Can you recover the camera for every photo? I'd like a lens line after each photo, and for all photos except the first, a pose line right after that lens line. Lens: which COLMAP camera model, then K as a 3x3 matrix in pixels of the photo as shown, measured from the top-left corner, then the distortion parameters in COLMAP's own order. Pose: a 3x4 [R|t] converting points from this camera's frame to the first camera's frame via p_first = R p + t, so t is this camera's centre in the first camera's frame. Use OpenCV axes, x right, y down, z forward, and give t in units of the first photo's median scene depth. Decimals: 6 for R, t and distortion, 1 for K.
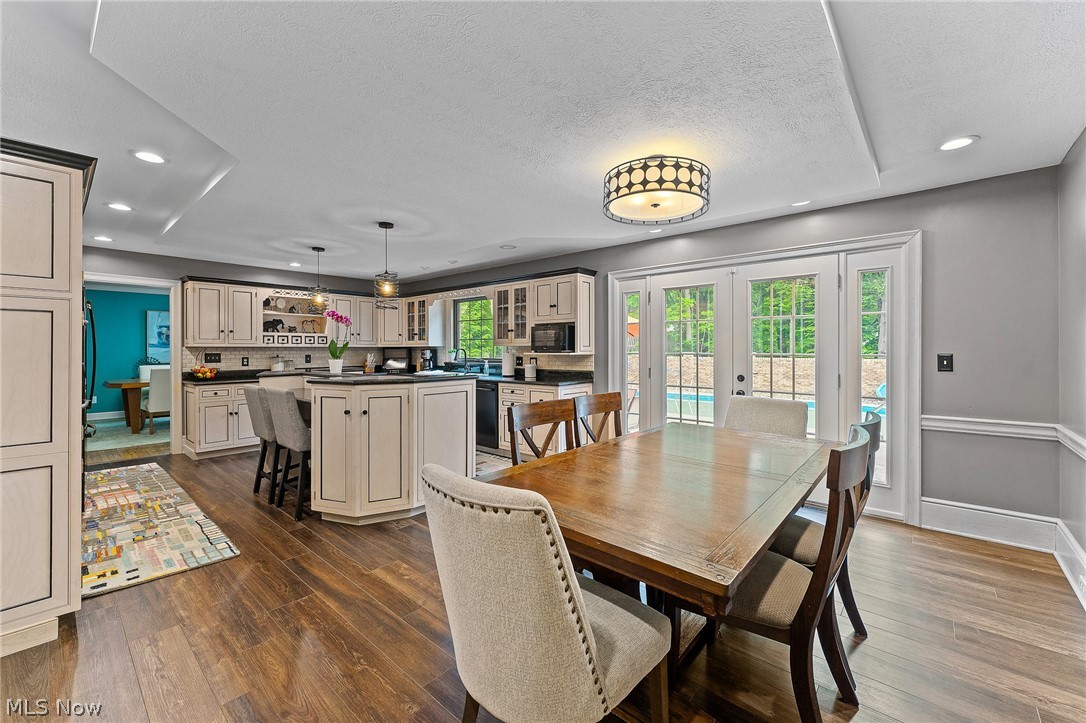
lens RADIAL K [[449.5, 0, 543.7], [0, 449.5, 349.5], [0, 0, 1]] dist [-0.000930, -0.000359]
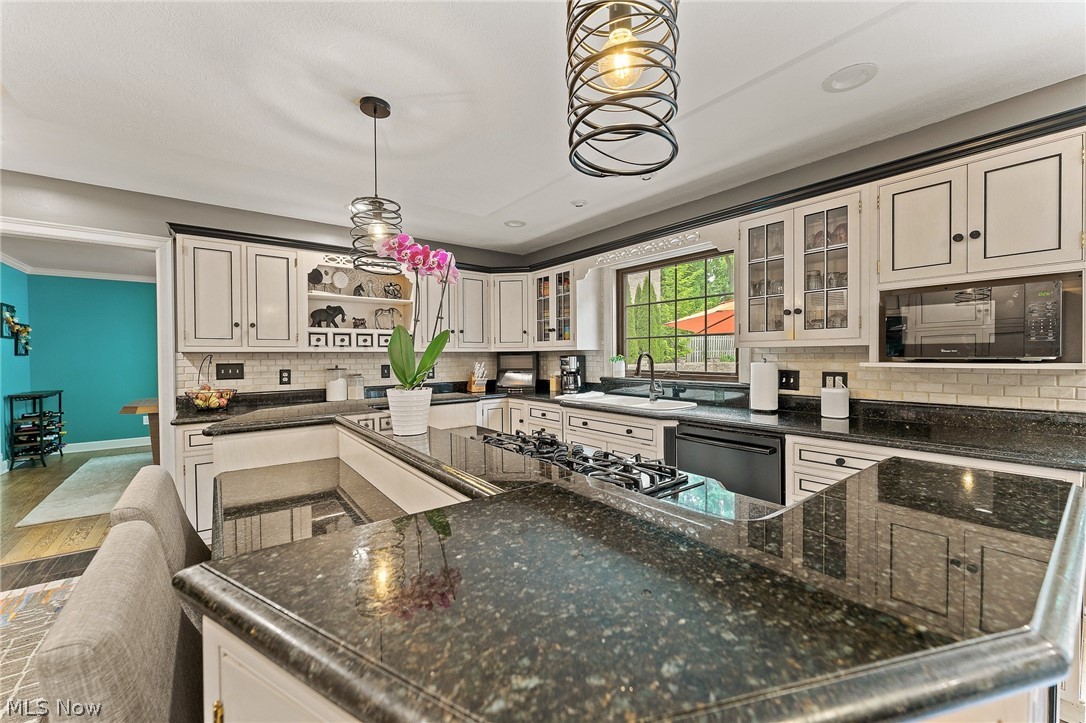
lens RADIAL K [[432.1, 0, 543.0], [0, 432.1, 361.5], [0, 0, 1]] dist [-0.000842, -0.000013]
pose [[0.982723, -0.001693, -0.185076, -0.219441], [0.004395, 0.999890, 0.014192, -0.000411], [0.185032, -0.014760, 0.982622, 0.498463]]
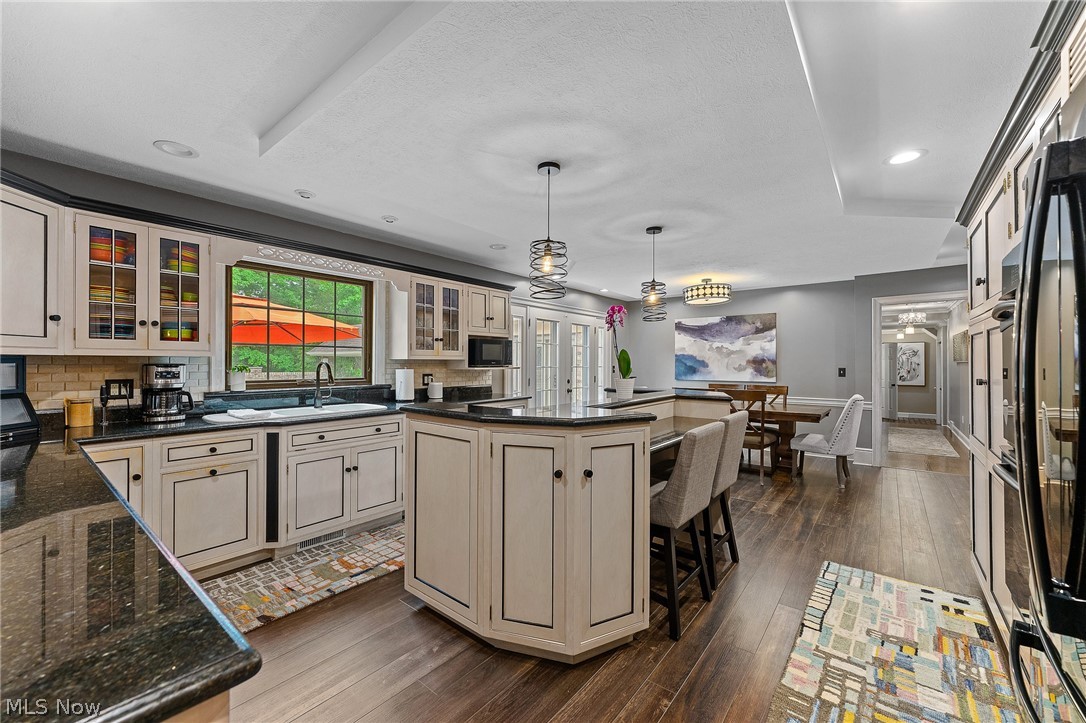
lens RADIAL K [[432.1, 0, 543.0], [0, 432.1, 361.5], [0, 0, 1]] dist [-0.000842, -0.000013]
pose [[-0.056267, 0.005846, 0.998399, -0.764371], [0.001010, 0.999983, -0.005798, 0.000097], [-0.998415, 0.000682, -0.056272, 0.797059]]
